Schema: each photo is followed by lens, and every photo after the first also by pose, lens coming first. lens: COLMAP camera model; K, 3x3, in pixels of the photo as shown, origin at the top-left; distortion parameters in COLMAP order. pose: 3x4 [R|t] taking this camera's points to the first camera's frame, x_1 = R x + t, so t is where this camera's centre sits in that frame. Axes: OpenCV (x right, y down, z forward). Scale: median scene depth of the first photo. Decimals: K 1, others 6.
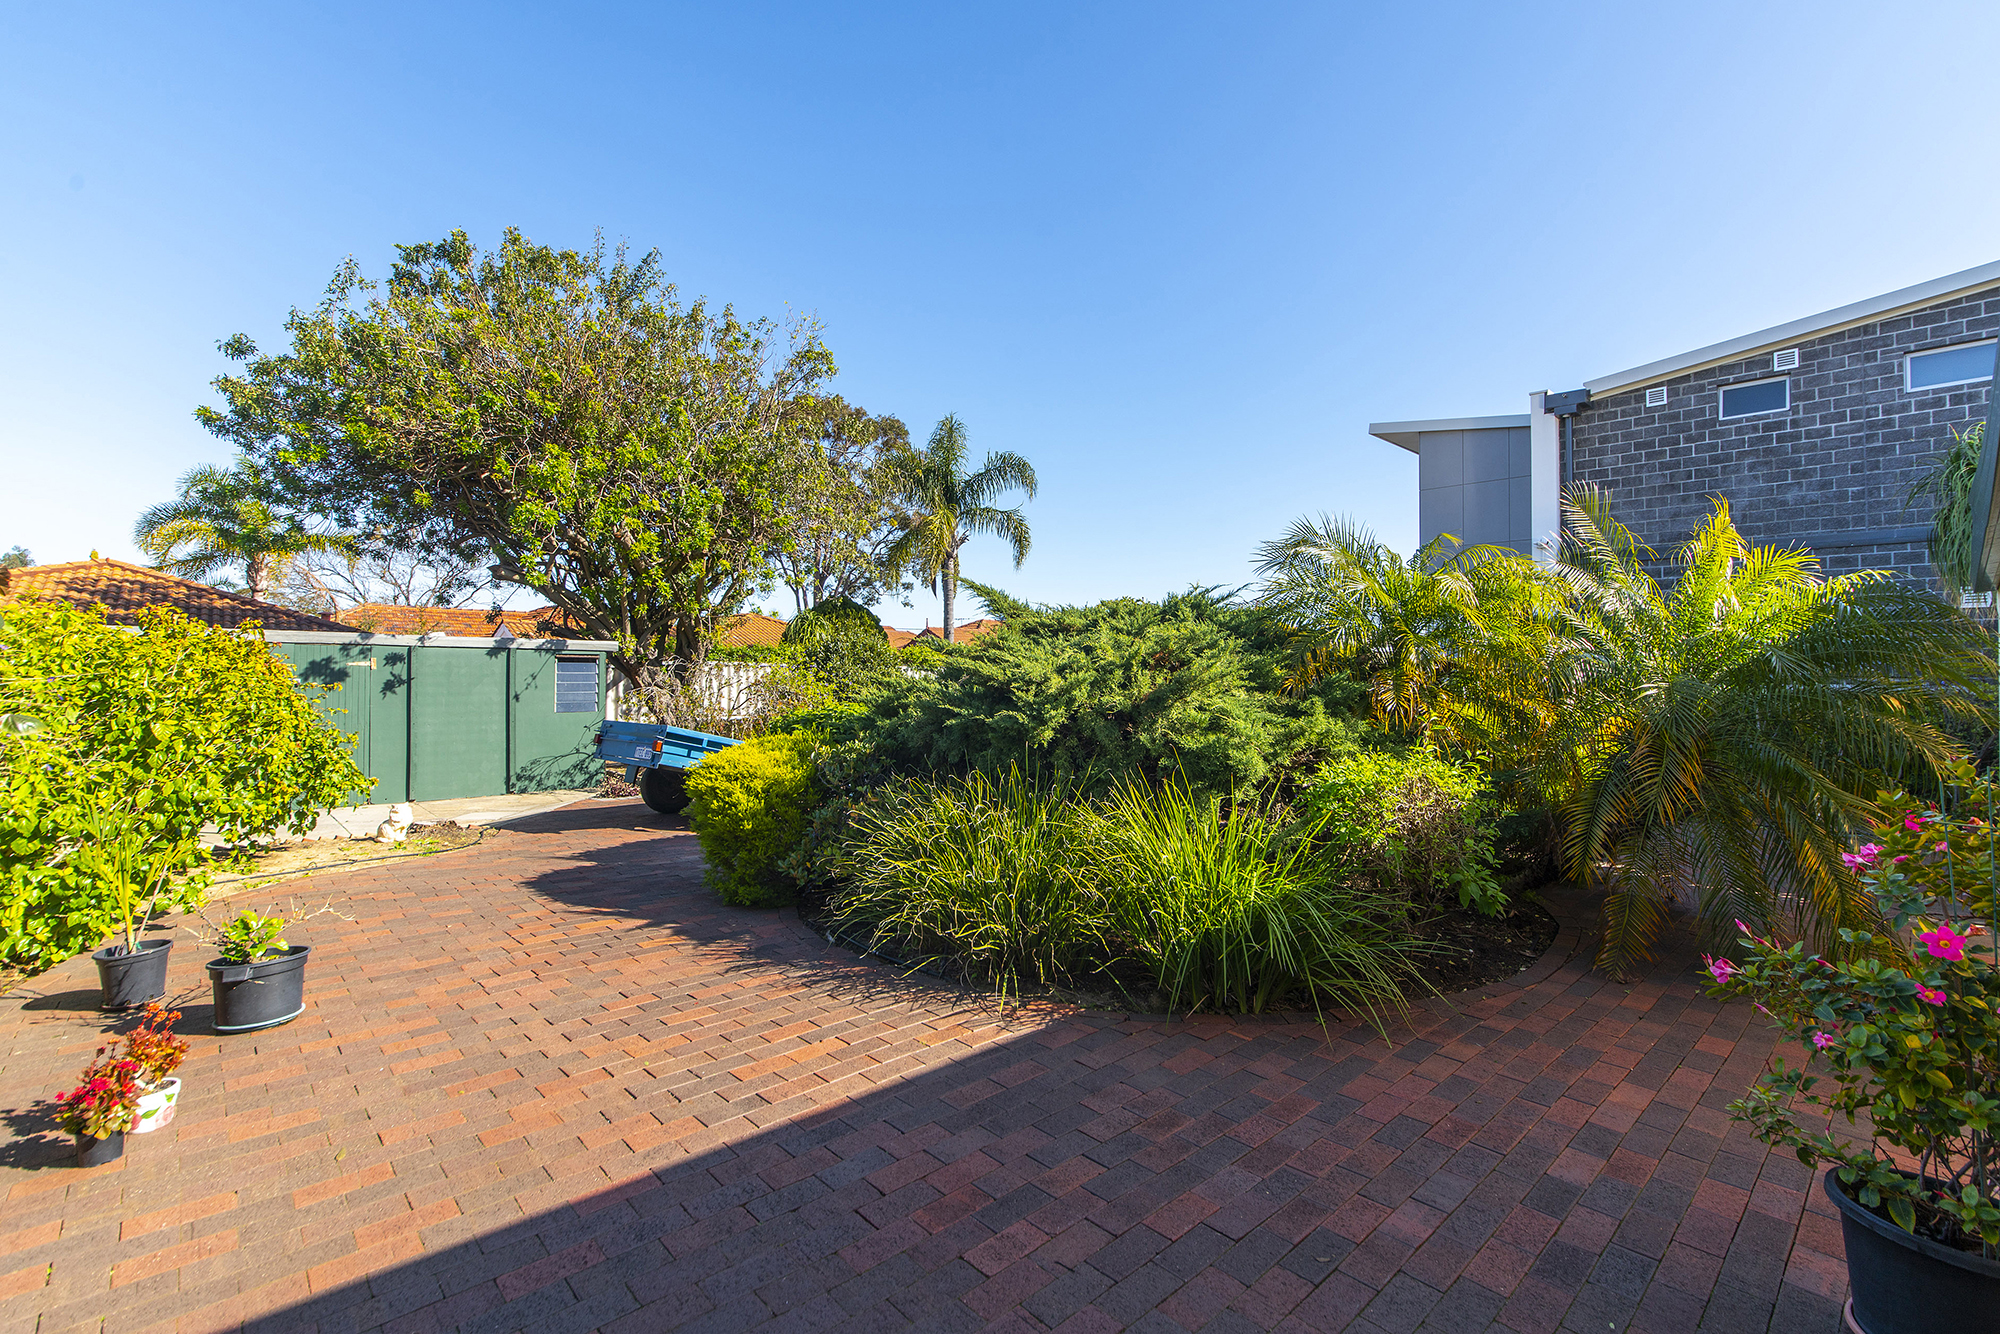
lens RADIAL K [[846.0, 0, 993.5], [0, 846.0, 677.6], [0, 0, 1]] dist [0.004689, 0.000487]
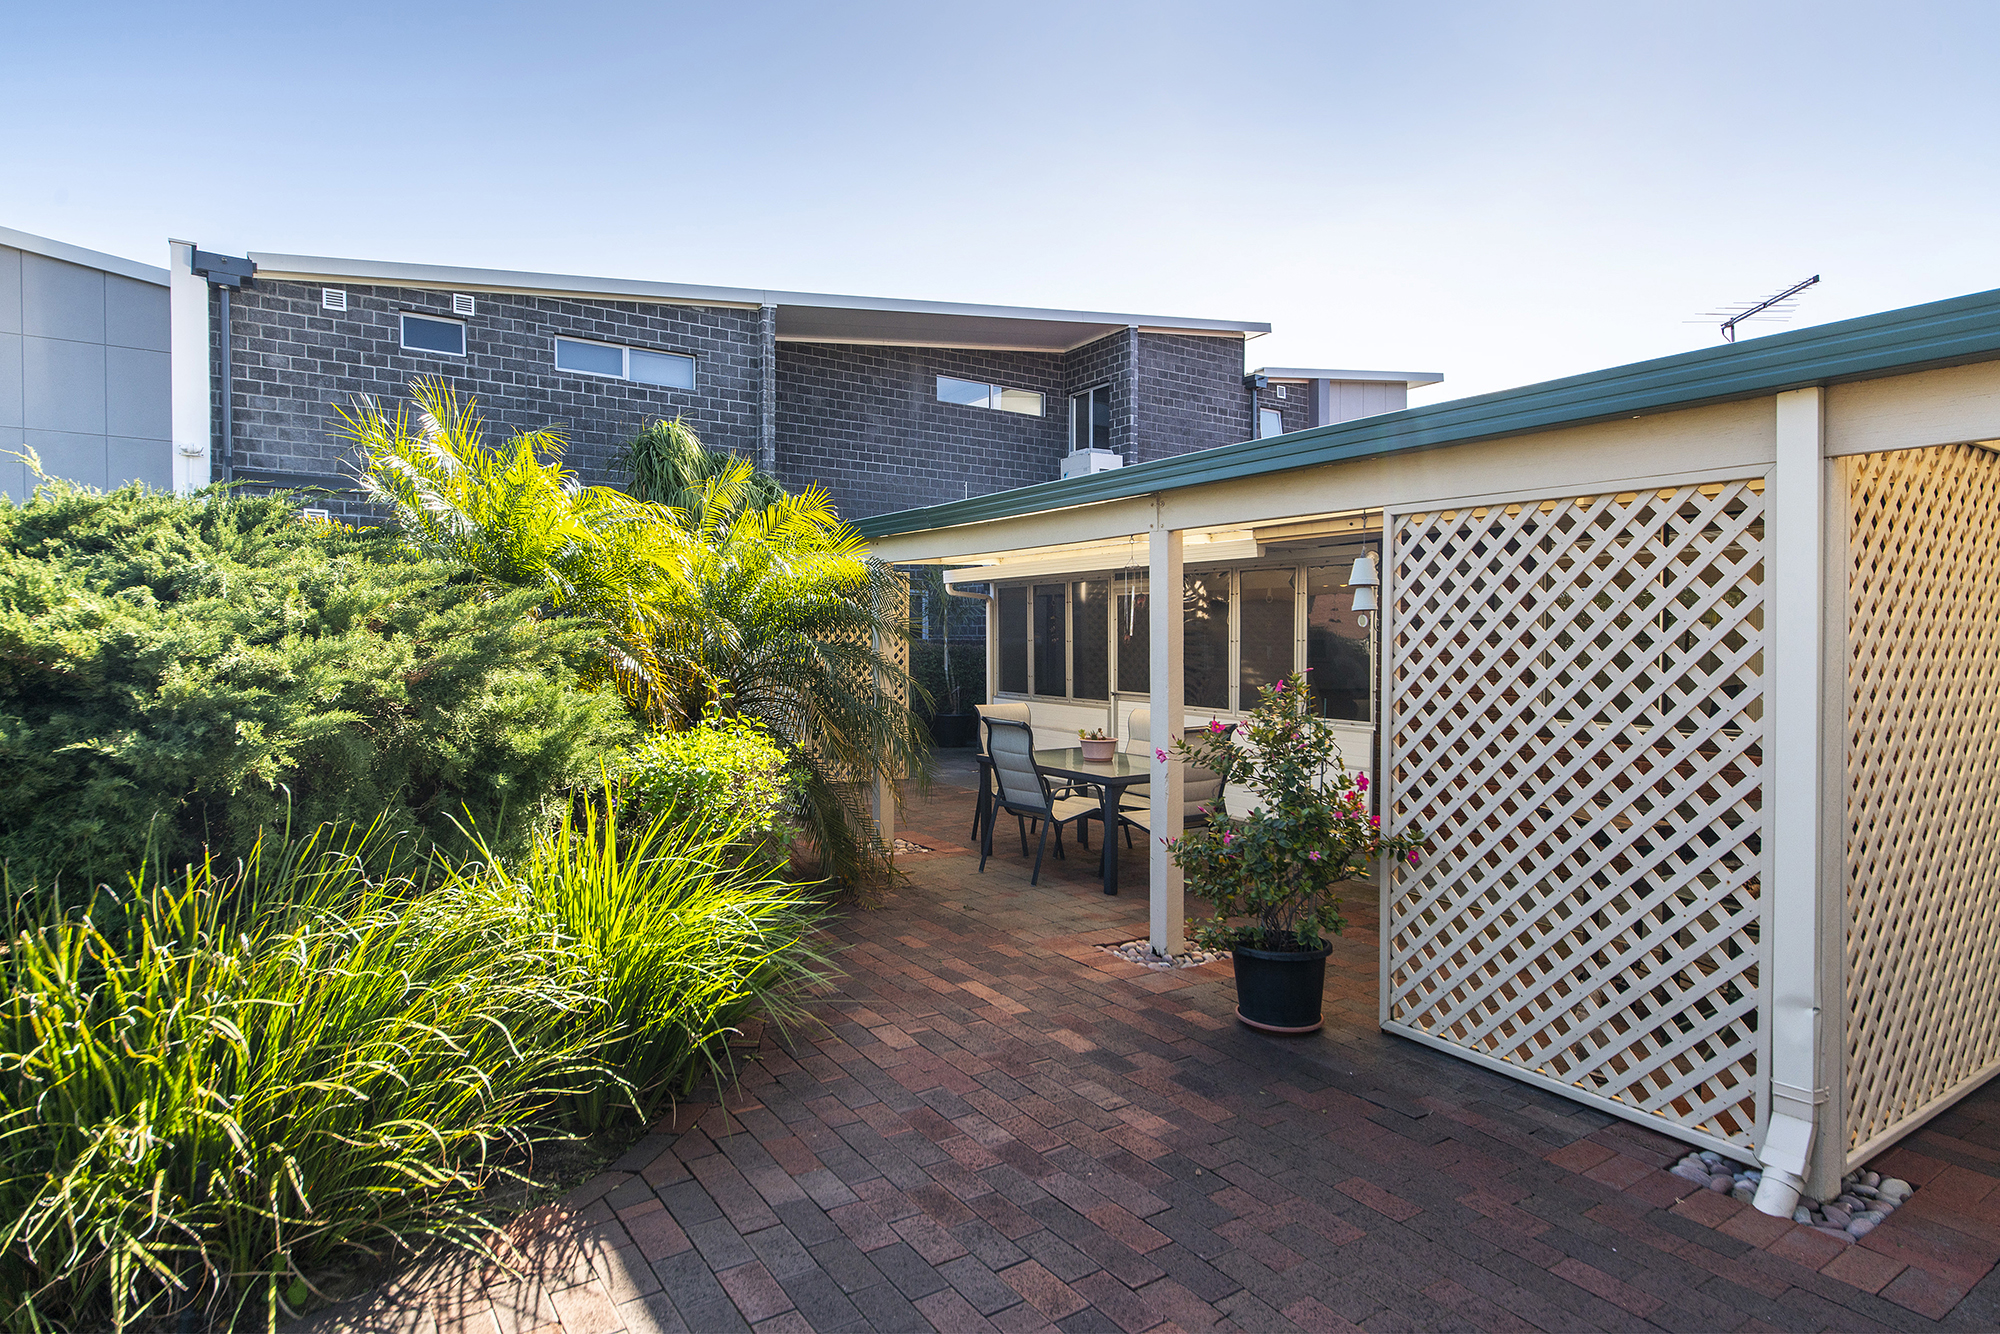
lens RADIAL K [[1068.0, 0, 998.0], [0, 1068.0, 658.1], [0, 0, 1]] dist [-0.003197, -0.000934]
pose [[0.194499, -0.031142, 0.980408, -0.161801], [0.003582, 0.999512, 0.031038, -0.004243], [-0.980896, -0.002525, 0.194515, 0.159253]]
